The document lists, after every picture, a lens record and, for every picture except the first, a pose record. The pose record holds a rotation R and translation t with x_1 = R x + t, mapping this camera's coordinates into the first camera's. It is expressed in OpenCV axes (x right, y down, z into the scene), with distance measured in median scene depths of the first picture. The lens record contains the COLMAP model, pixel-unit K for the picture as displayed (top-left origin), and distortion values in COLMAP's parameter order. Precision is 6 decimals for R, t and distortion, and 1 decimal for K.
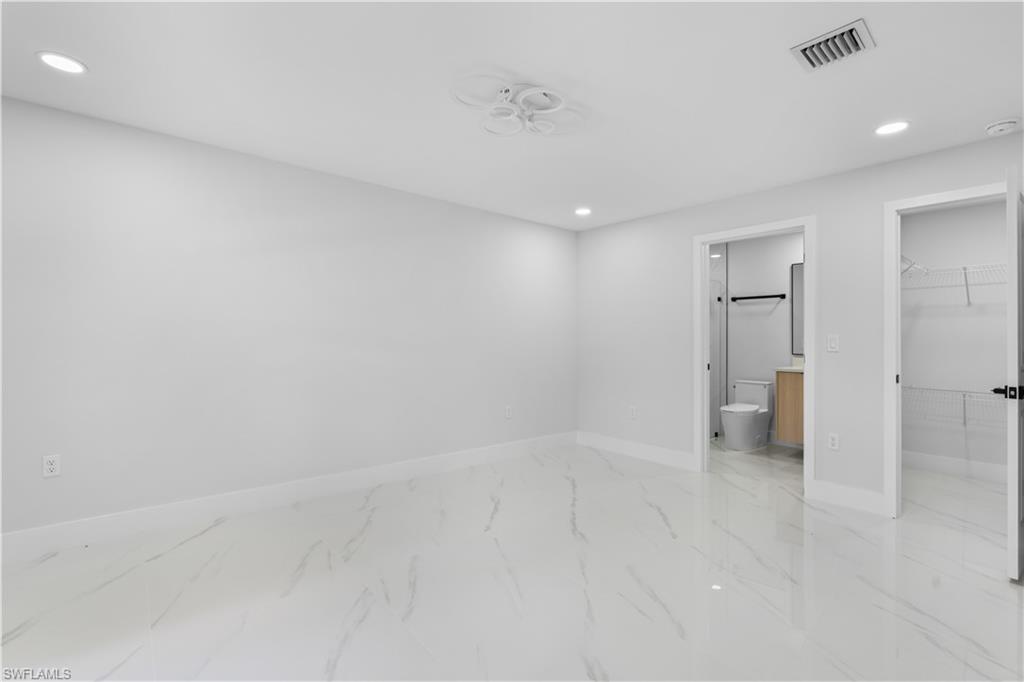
lens RADIAL K [[463.9, 0, 512.0], [0, 463.9, 341.0], [0, 0, 1]] dist [-0.000978, 0.000107]
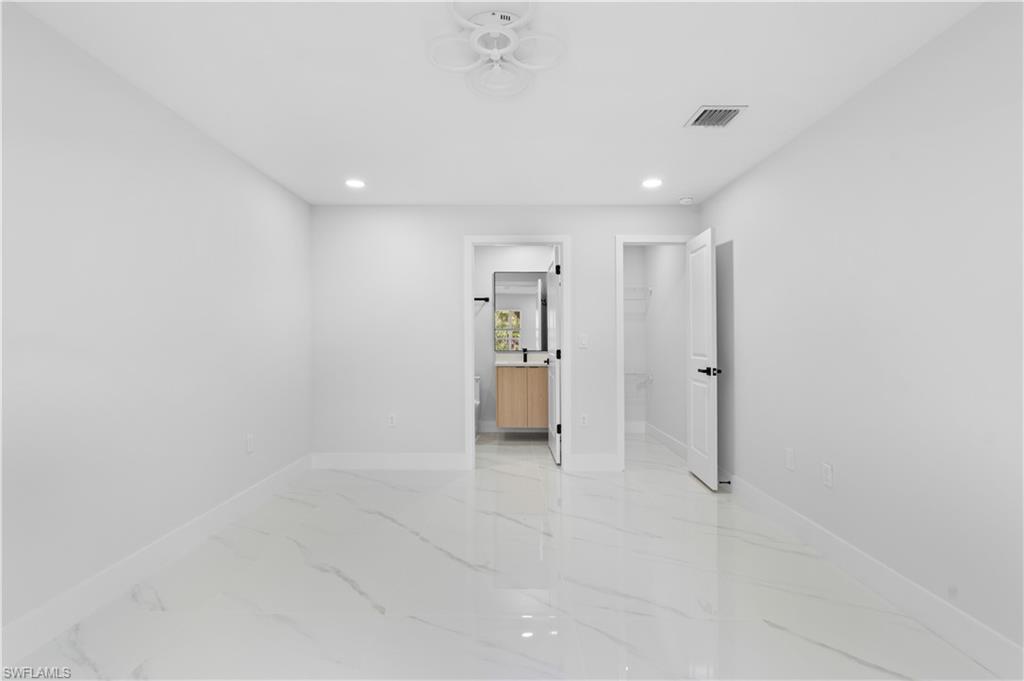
lens RADIAL K [[475.9, 0, 512.1], [0, 475.9, 336.5], [0, 0, 1]] dist [-0.025016, 0.000010]
pose [[0.650828, -0.000592, 0.759225, -0.368261], [0.005930, 0.999973, -0.004303, -0.002894], [-0.759202, 0.007302, 0.650814, 0.299015]]
